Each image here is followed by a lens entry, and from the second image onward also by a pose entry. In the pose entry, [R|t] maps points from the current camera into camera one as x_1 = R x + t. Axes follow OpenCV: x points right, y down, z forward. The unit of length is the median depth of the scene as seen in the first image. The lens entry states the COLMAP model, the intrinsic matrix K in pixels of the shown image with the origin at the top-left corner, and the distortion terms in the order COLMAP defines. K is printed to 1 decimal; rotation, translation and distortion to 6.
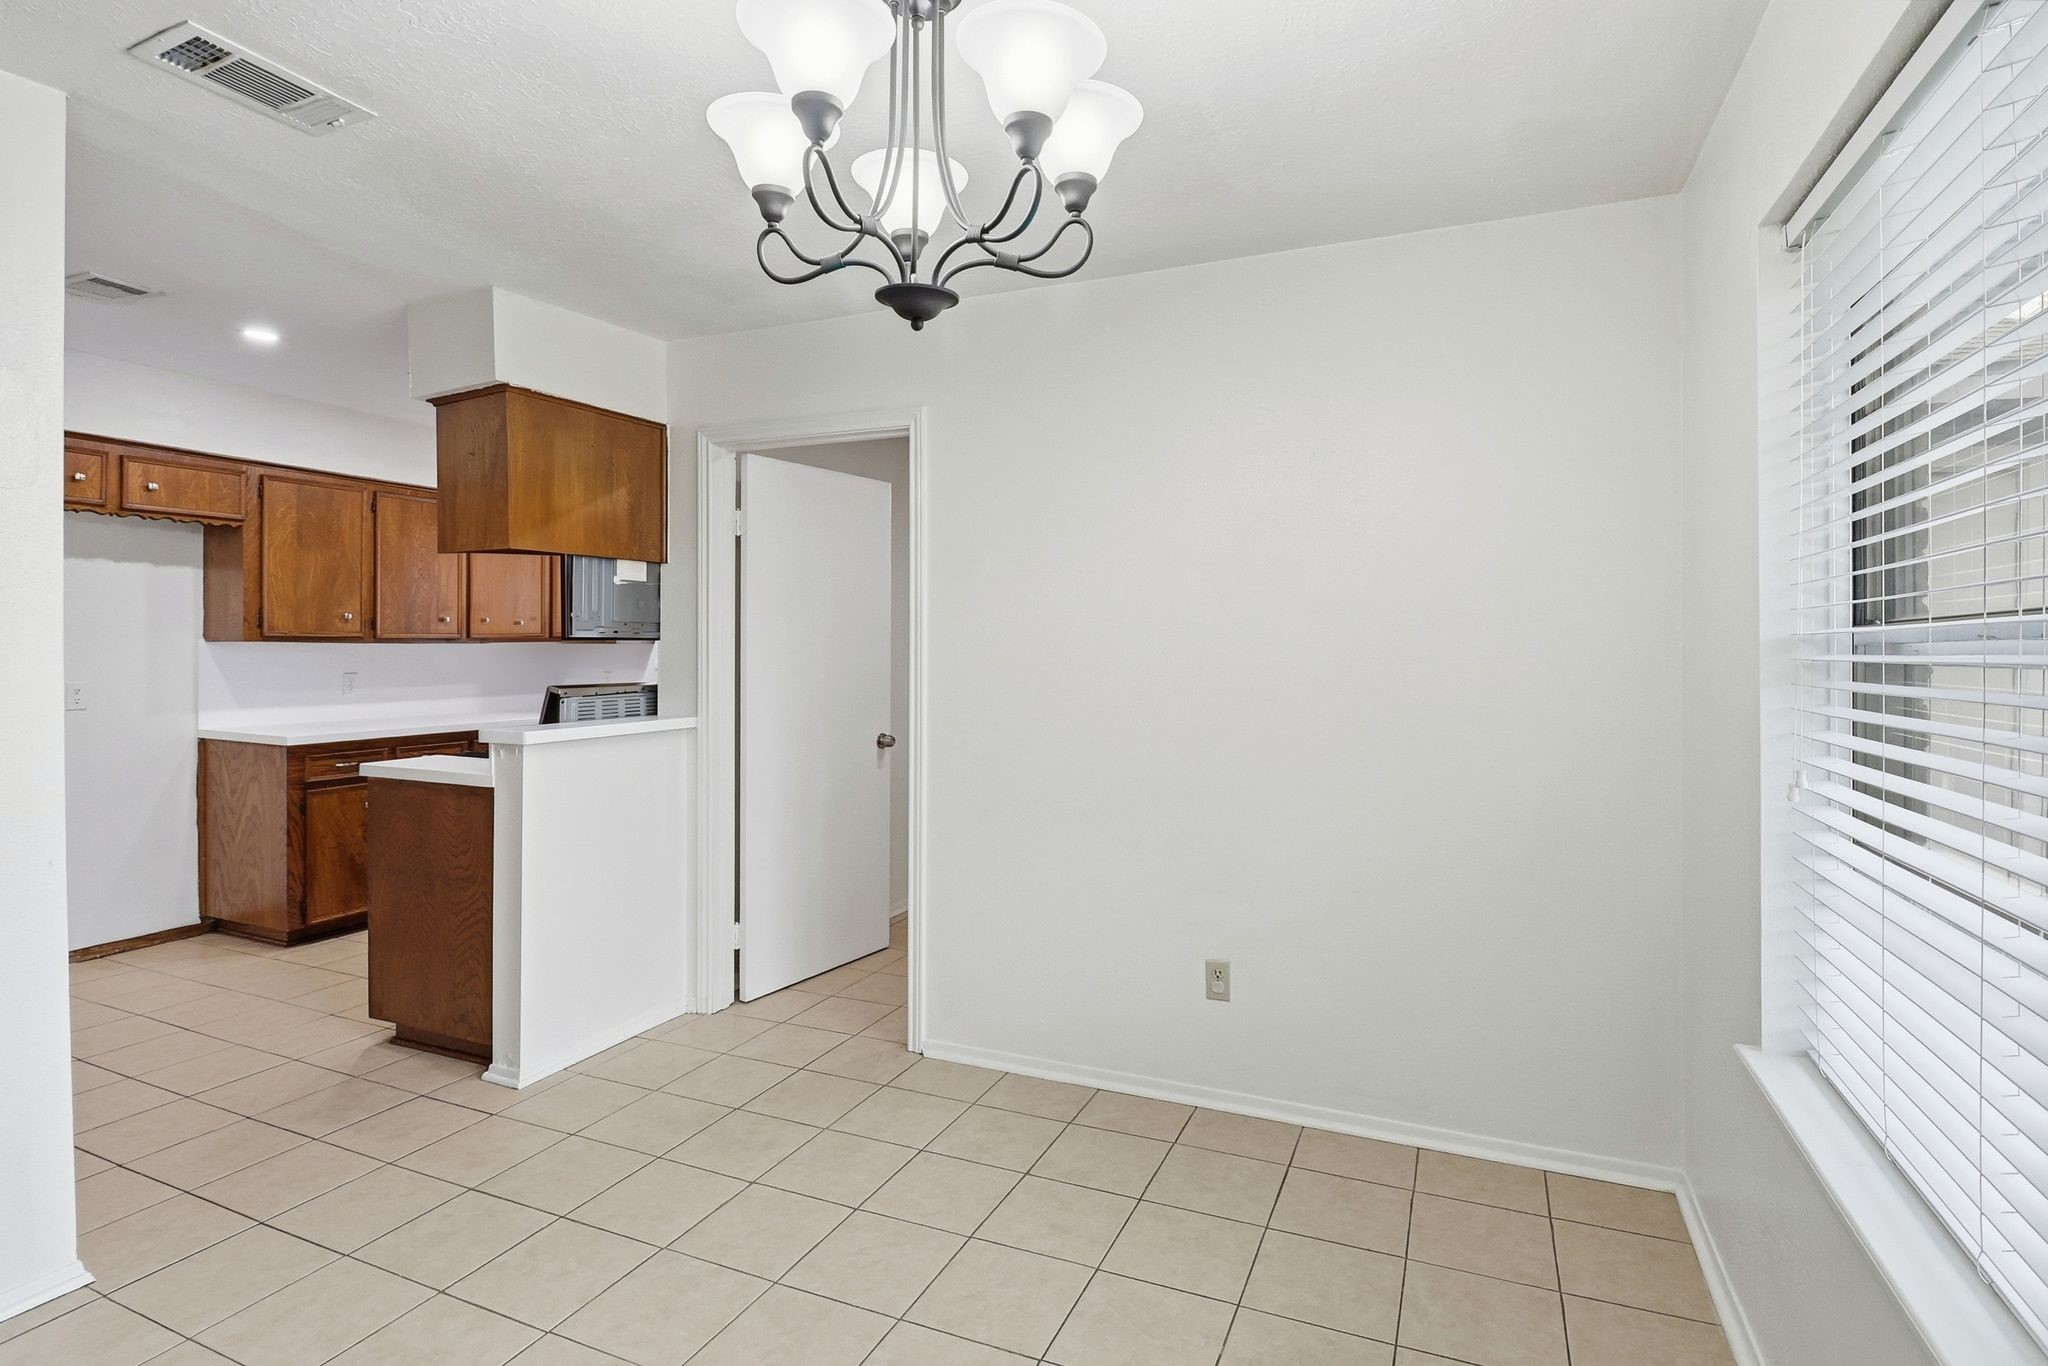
lens RADIAL K [[1001.3, 0, 1044.8], [0, 1001.3, 659.3], [0, 0, 1]] dist [-0.003308, -0.000777]
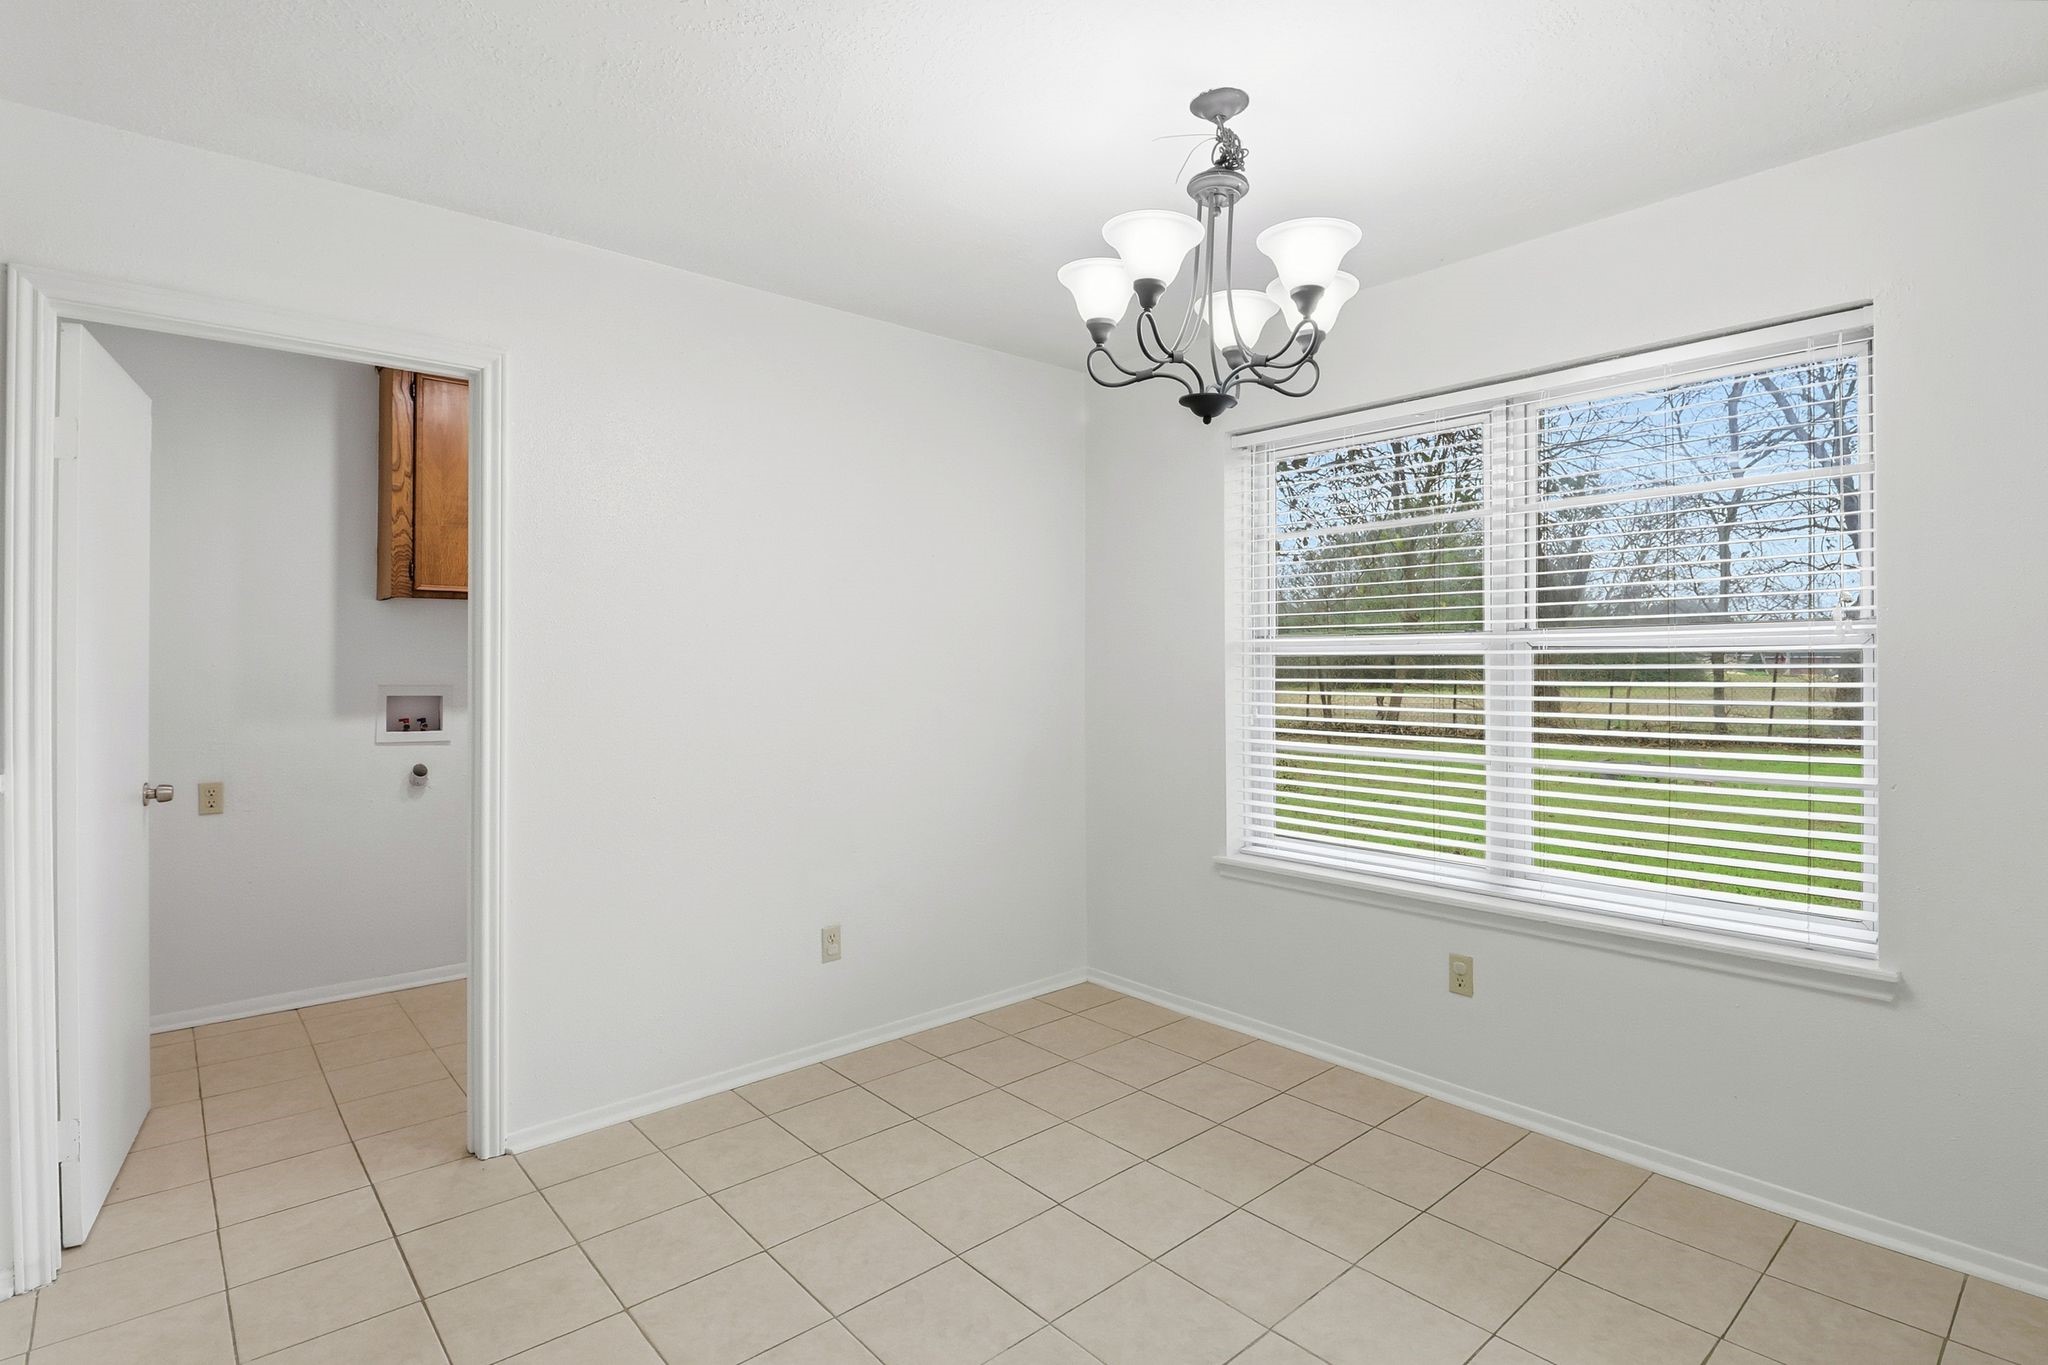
lens RADIAL K [[1001.3, 0, 1044.8], [0, 1001.3, 658.8], [0, 0, 1]] dist [-0.003308, -0.000777]
pose [[0.419913, 0.004559, 0.907553, -0.804621], [0.016663, 0.999780, -0.012732, 0.019396], [-0.907412, 0.020469, 0.419744, 0.322212]]
